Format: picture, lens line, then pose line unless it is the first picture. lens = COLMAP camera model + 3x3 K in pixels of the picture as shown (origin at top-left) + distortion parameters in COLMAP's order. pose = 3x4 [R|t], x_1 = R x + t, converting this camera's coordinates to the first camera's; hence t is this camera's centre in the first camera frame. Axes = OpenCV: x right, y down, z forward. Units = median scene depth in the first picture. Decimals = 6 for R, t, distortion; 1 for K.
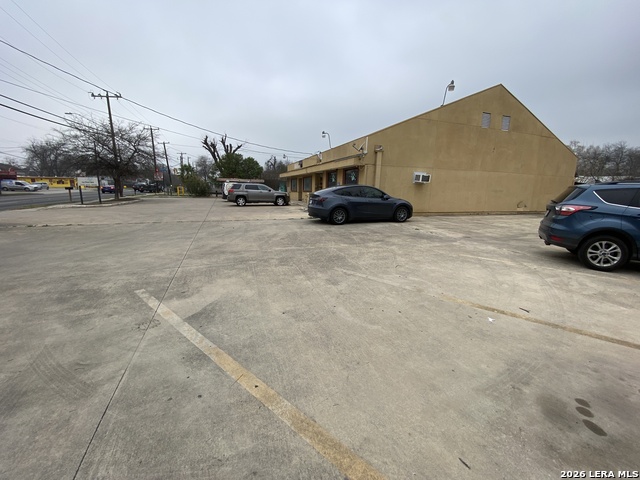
lens RADIAL K [[258.4, 0, 320.3], [0, 258.4, 239.5], [0, 0, 1]] dist [0.015896, -0.018079]
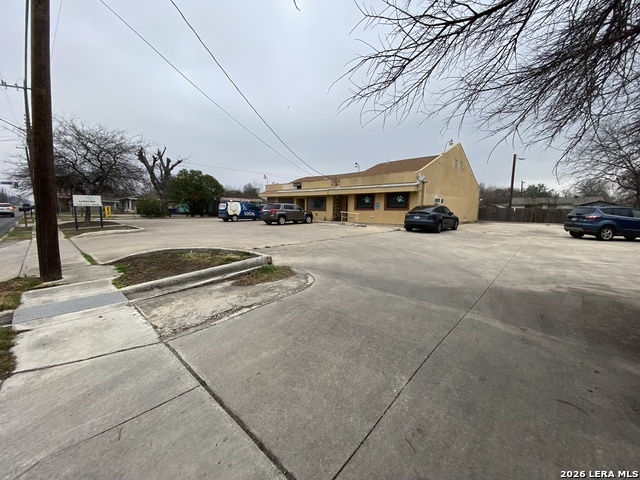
lens RADIAL K [[258.4, 0, 318.3], [0, 258.4, 238.8], [0, 0, 1]] dist [0.015896, -0.018079]
pose [[0.890131, -0.059581, 0.451794, -0.783534], [0.090919, 0.994703, -0.047952, -0.010571], [-0.446544, 0.083760, 0.890833, 0.006100]]
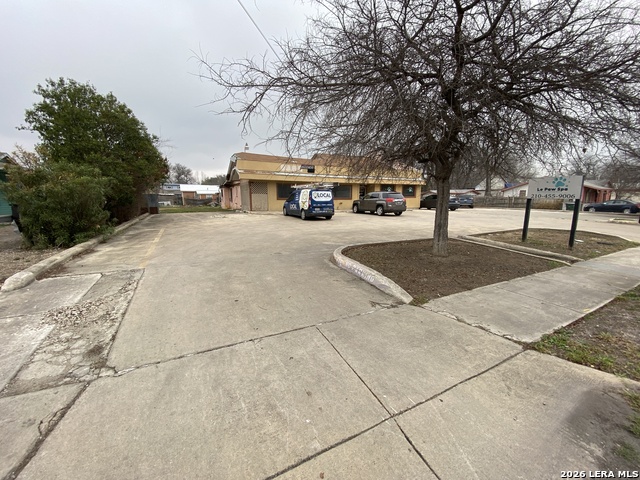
lens RADIAL K [[258.4, 0, 319.0], [0, 258.4, 238.9], [0, 0, 1]] dist [0.015896, -0.018079]
pose [[-0.131326, -0.173417, 0.976053, -1.505576], [0.189700, 0.961990, 0.196442, -0.353150], [-0.973020, 0.210955, -0.093438, 1.698954]]
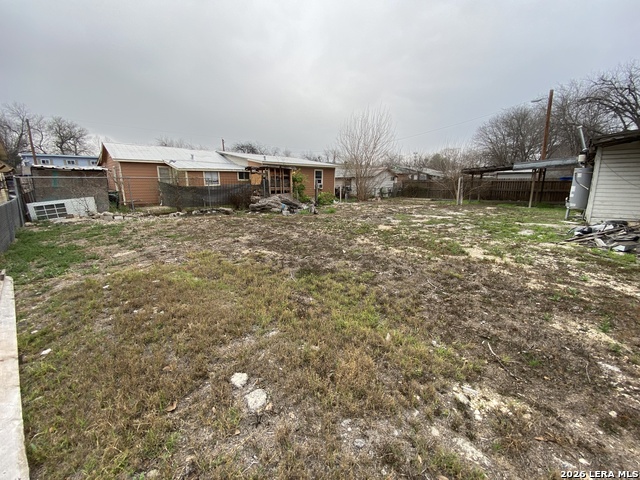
lens RADIAL K [[258.4, 0, 319.2], [0, 258.4, 240.2], [0, 0, 1]] dist [0.015896, -0.018079]
pose [[-0.423914, -0.217333, 0.879240, 0.671535], [0.170178, 0.934379, 0.313011, -0.504447], [-0.889571, 0.282317, -0.359111, 2.676316]]
